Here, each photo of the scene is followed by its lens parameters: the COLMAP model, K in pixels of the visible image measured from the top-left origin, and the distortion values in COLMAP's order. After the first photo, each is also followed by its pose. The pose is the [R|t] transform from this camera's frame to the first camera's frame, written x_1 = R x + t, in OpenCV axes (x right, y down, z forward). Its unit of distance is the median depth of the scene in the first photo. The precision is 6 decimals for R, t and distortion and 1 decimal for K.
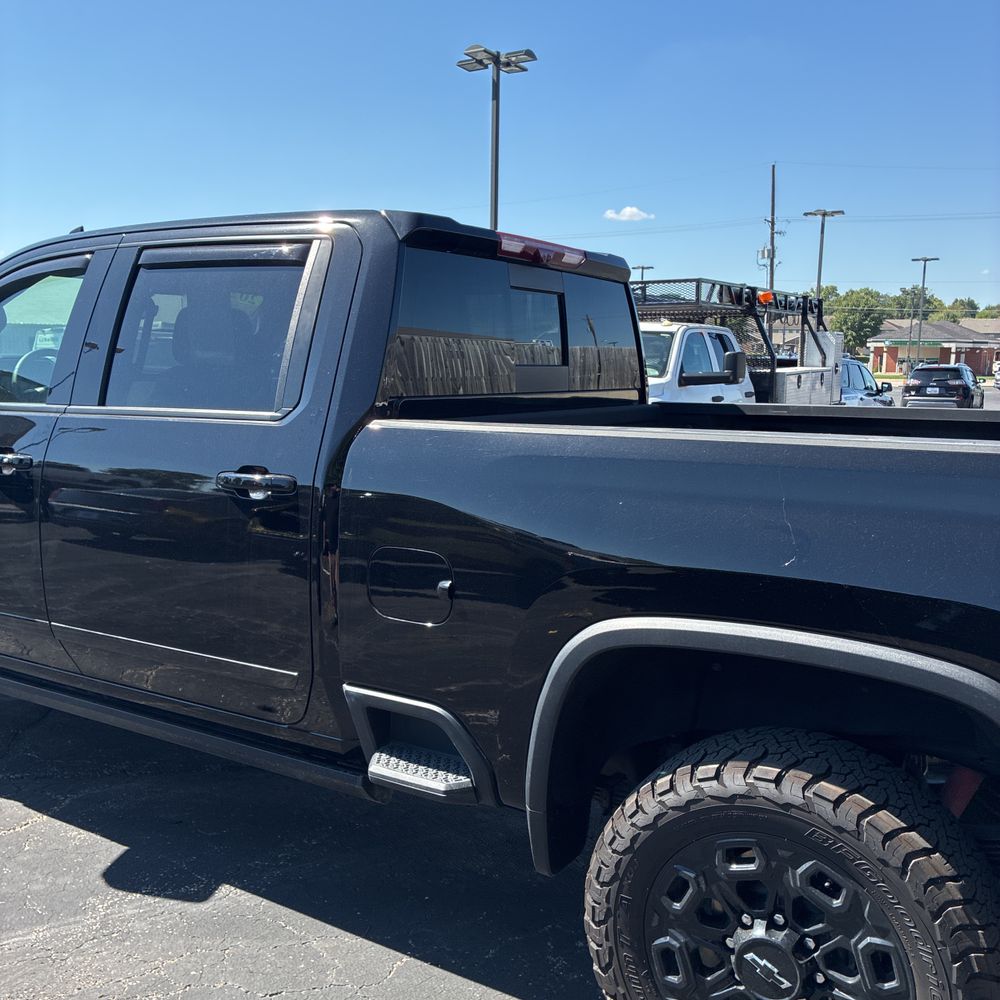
lens RADIAL K [[1057.5, 0, 513.2], [0, 1057.5, 506.7], [0, 0, 1]] dist [0.011526, 0.026940]
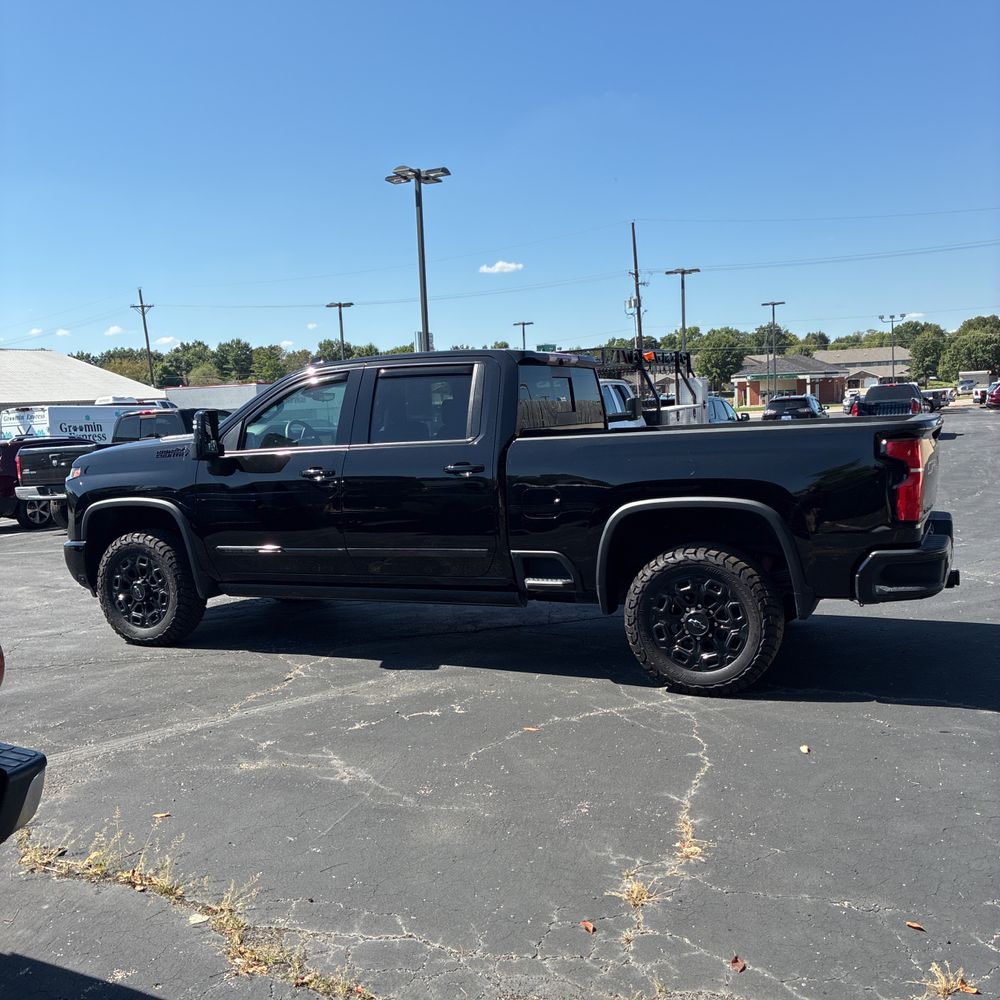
lens RADIAL K [[1070.3, 0, 500.0], [0, 1070.3, 500.0], [0, 0, 1]] dist [0.060648, -0.030502]
pose [[0.992550, -0.069530, 0.100052, -0.097502], [0.075024, 0.995813, -0.052231, 0.041930], [-0.096001, 0.059348, 0.993610, -0.323044]]
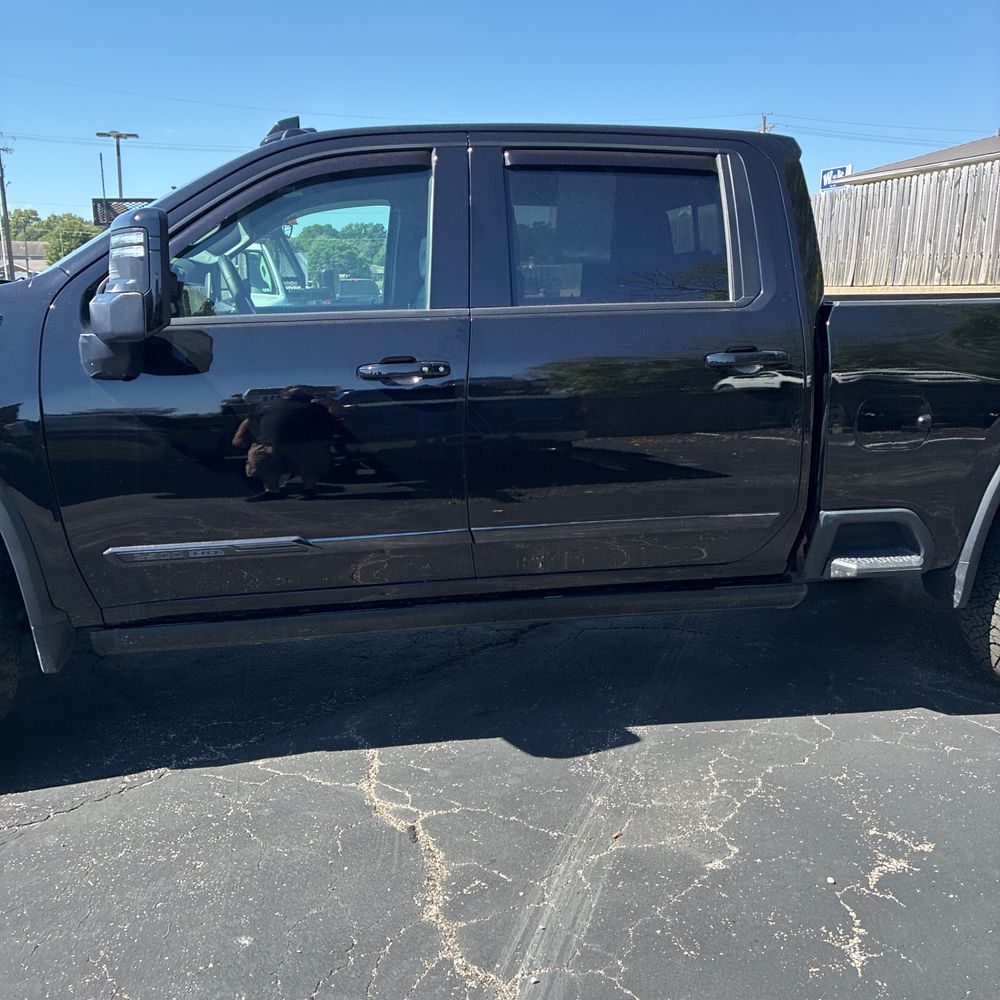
lens RADIAL K [[1029.5, 0, 487.5], [0, 1029.5, 496.2], [0, 0, 1]] dist [0.039434, -0.018425]
pose [[0.757277, -0.155158, 0.634395, -0.295264], [0.115713, 0.987877, 0.103485, -0.006285], [-0.642761, -0.004959, 0.766051, 0.070638]]
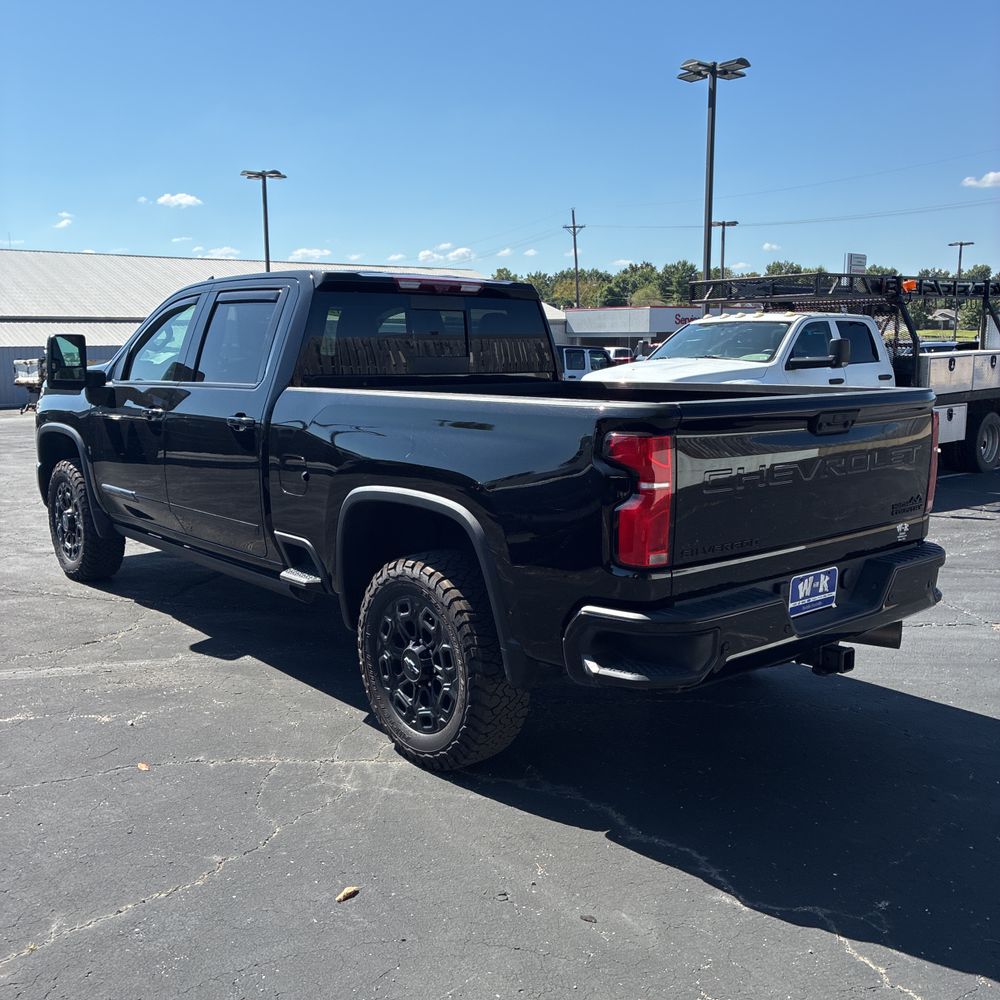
lens RADIAL K [[1070.3, 0, 500.0], [0, 1070.3, 500.0], [0, 0, 1]] dist [0.060648, -0.030502]
pose [[0.947800, 0.030376, -0.317416, 0.189607], [-0.029435, 0.999537, 0.007762, 0.020762], [0.317504, 0.001986, 0.948255, -0.154440]]
